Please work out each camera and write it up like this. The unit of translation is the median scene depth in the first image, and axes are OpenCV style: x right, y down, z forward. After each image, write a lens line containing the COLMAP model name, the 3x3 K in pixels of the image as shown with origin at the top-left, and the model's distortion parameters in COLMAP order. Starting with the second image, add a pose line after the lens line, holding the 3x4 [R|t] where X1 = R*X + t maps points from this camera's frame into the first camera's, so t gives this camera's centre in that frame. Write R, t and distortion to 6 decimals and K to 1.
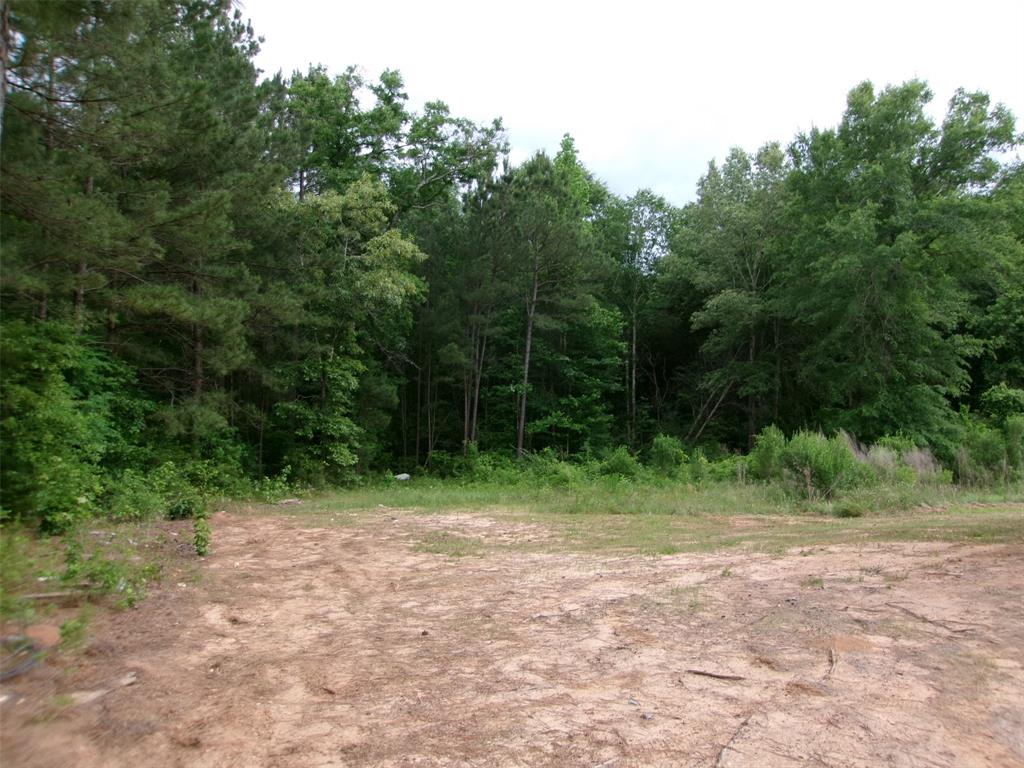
lens RADIAL K [[786.3, 0, 514.9], [0, 786.3, 372.0], [0, 0, 1]] dist [-0.046513, 0.078941]
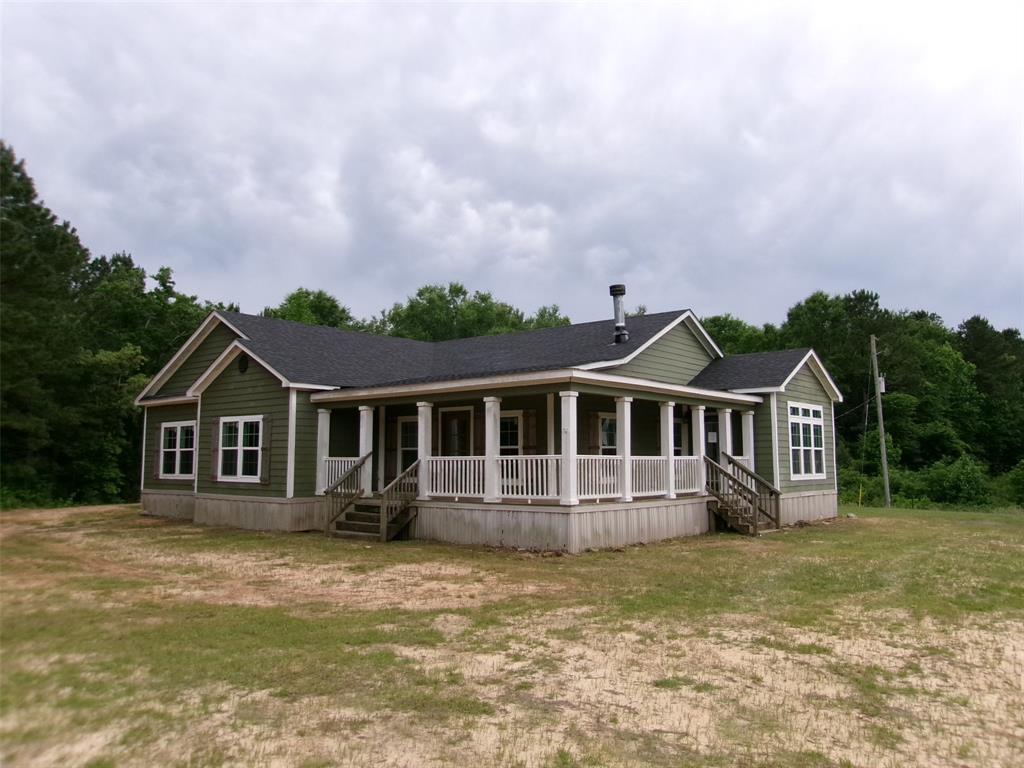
lens RADIAL K [[786.3, 0, 514.9], [0, 786.3, 372.0], [0, 0, 1]] dist [-0.046513, 0.078941]
pose [[0.993916, 0.005339, 0.110009, 0.554032], [0.001774, 0.997919, -0.064459, -0.054292], [-0.110124, 0.064262, 0.991838, -1.031821]]
